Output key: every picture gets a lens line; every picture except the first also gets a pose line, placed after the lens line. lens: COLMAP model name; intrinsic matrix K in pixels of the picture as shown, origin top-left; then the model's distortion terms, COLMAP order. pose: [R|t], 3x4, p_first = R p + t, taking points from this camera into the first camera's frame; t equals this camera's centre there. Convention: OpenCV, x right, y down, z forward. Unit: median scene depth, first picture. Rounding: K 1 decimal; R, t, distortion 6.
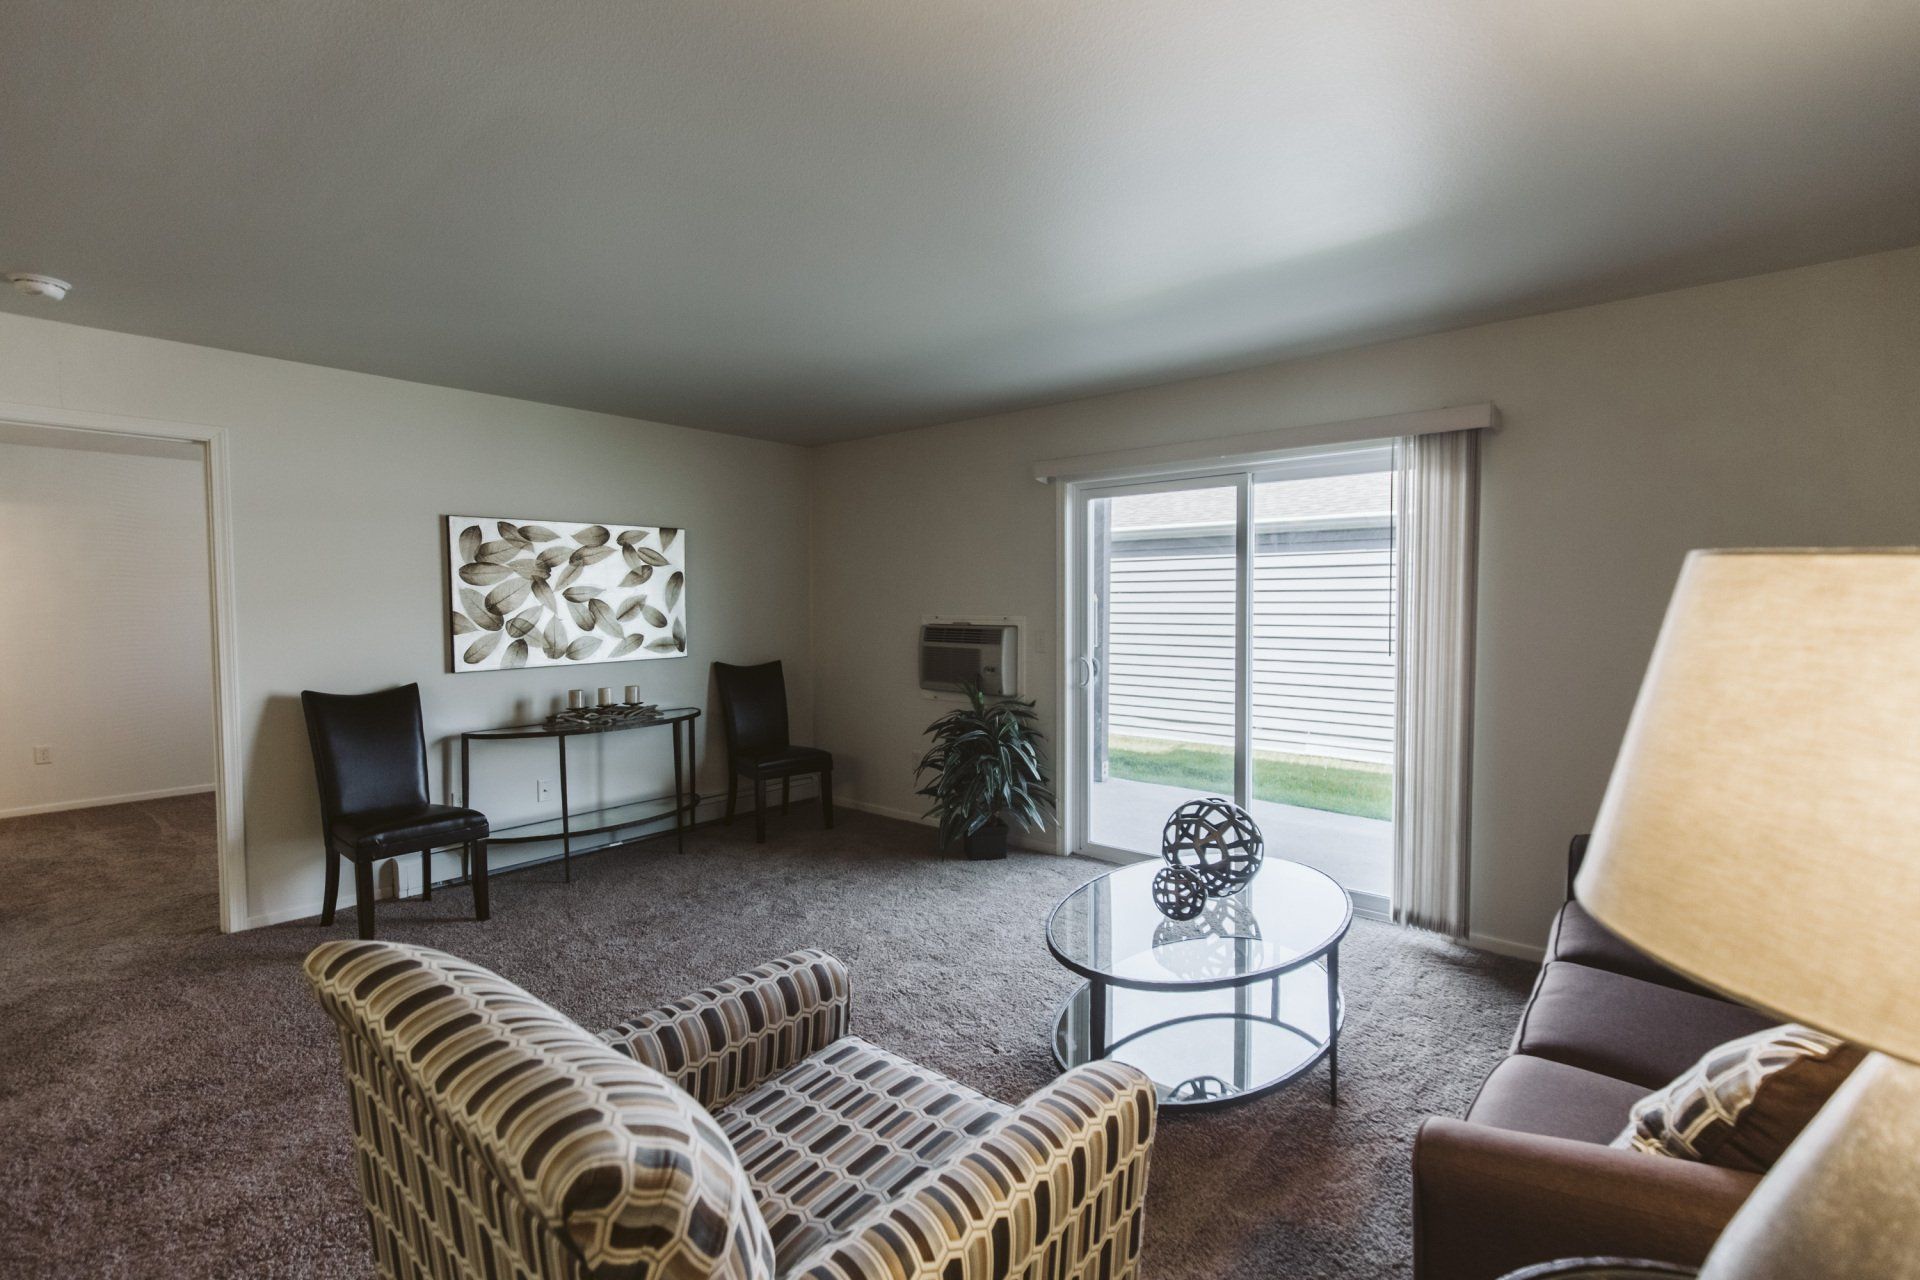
lens RADIAL K [[858.6, 0, 954.7], [0, 858.6, 637.0], [0, 0, 1]] dist [0.004583, -0.000725]
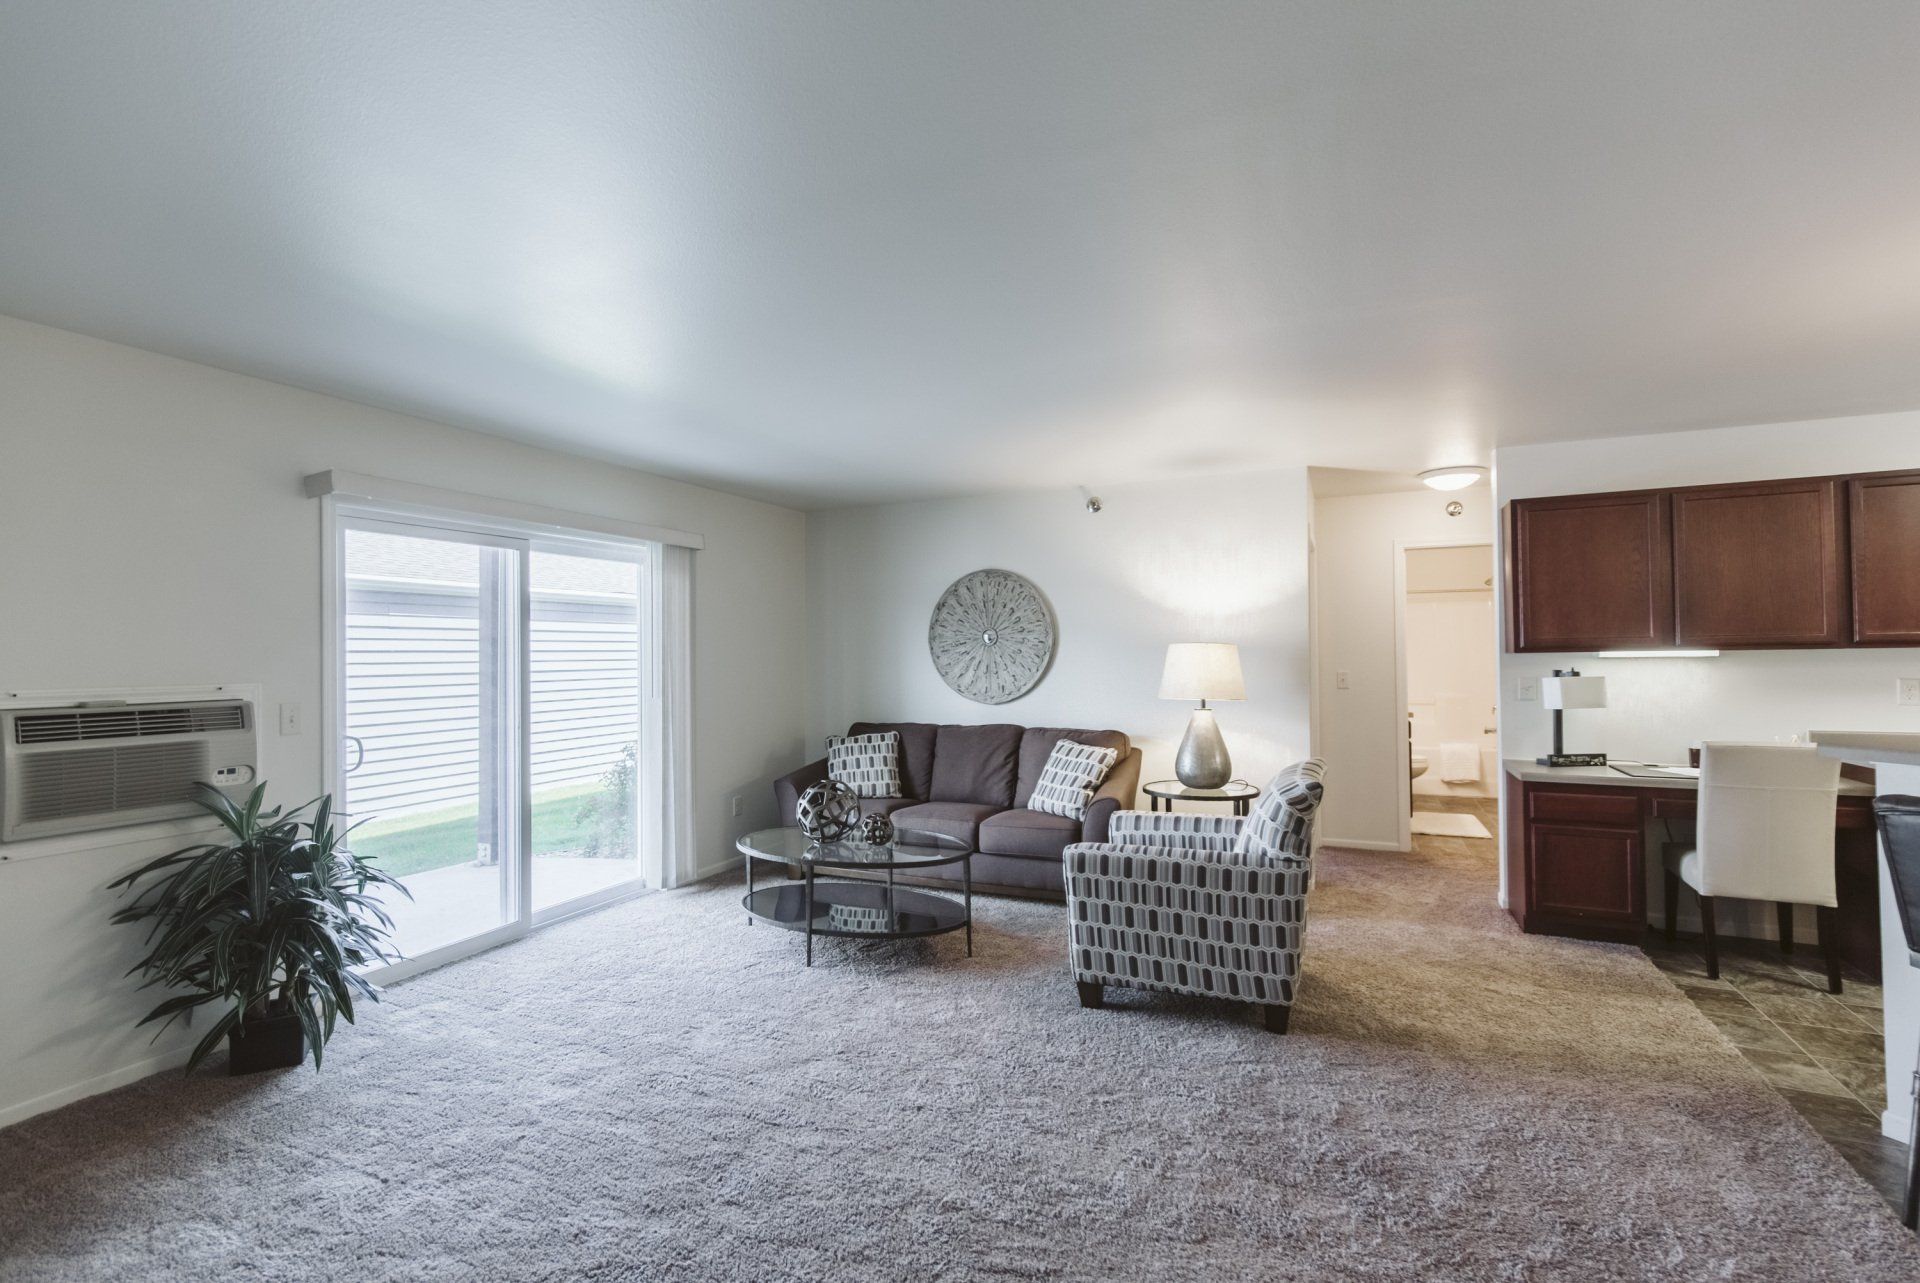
lens RADIAL K [[862.2, 0, 958.4], [0, 862.2, 639.4], [0, 0, 1]] dist [0.004944, -0.001119]
pose [[-0.275729, 0.017749, 0.961072, -0.795534], [0.049957, 0.998743, -0.004113, -0.032614], [-0.959936, 0.046878, -0.276269, 0.734599]]
